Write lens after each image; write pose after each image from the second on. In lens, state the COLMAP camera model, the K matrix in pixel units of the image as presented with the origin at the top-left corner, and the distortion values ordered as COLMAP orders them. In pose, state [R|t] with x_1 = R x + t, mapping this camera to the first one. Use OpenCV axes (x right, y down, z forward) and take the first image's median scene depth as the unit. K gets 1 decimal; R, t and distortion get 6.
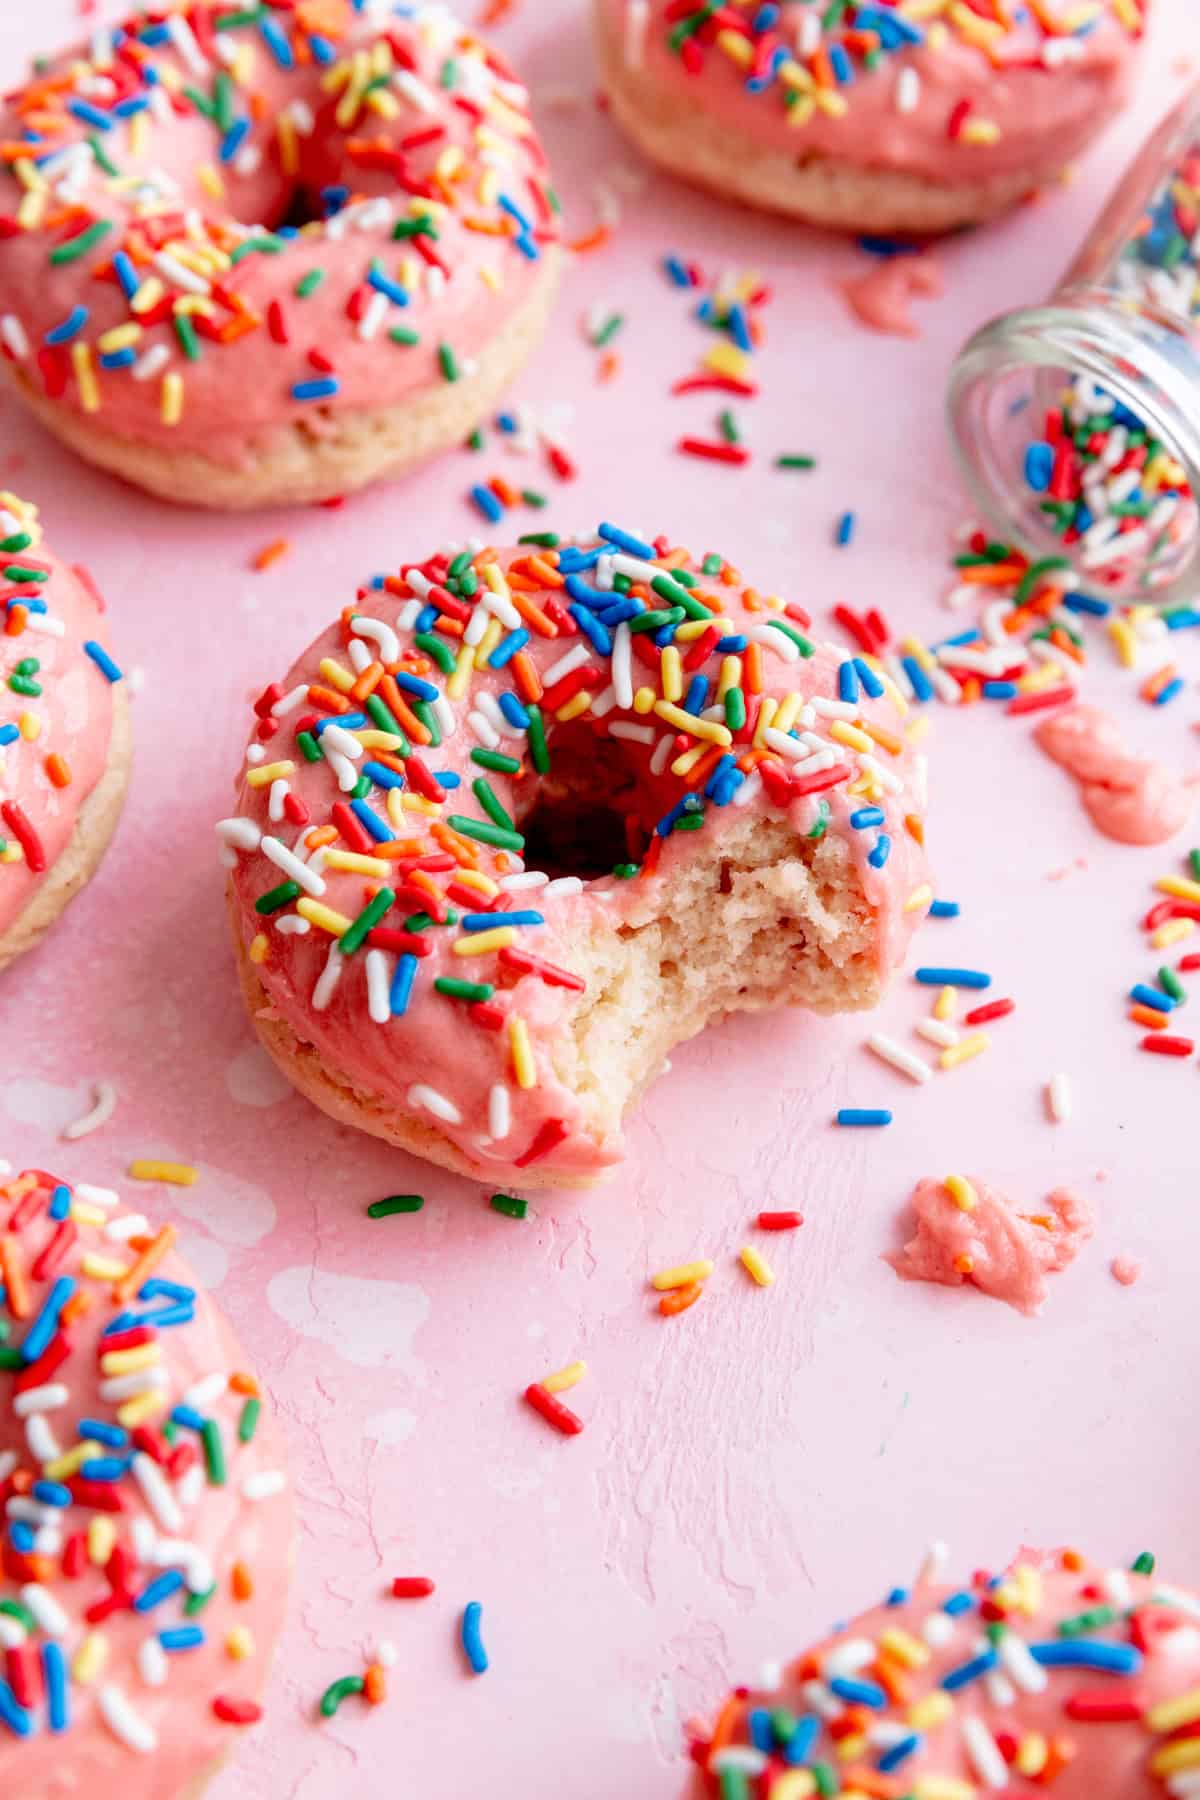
lens RADIAL K [[3047.9, 0, 597.2], [0, 3047.9, 858.8], [0, 0, 1]] dist [-0.003492, -0.021644]
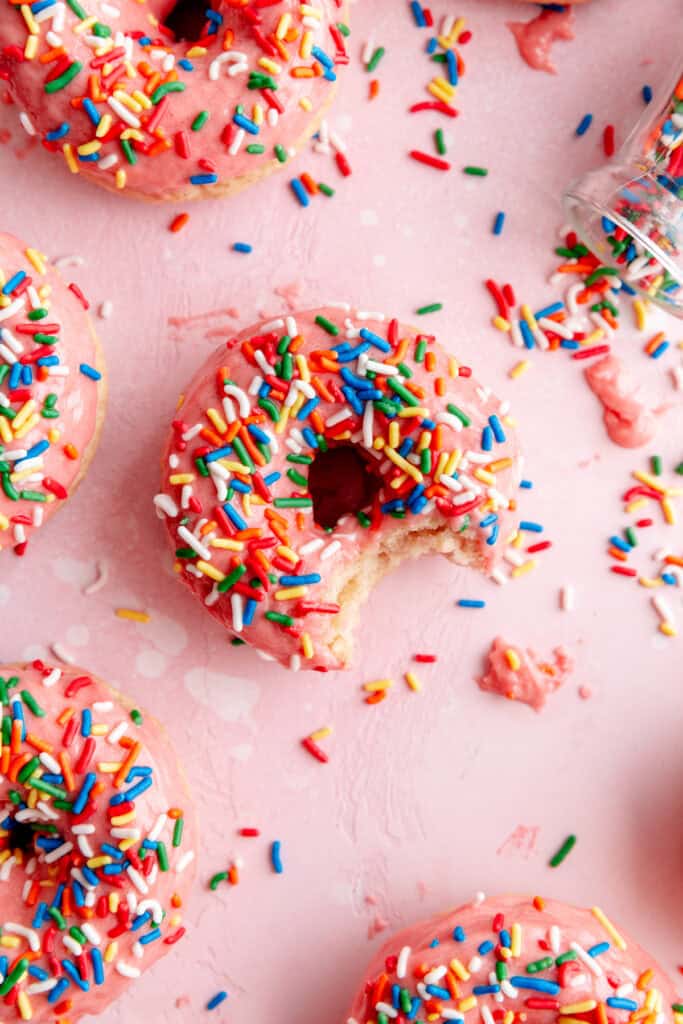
lens RADIAL K [[1408.9, 0, 341.5], [0, 1408.9, 512.0], [0, 0, 1]] dist [-0.004274, -0.048679]
pose [[0.998642, 0.047742, 0.020874, -0.023579], [-0.050969, 0.811797, 0.581711, -0.518966], [0.010826, -0.581985, 0.813128, 0.260109]]
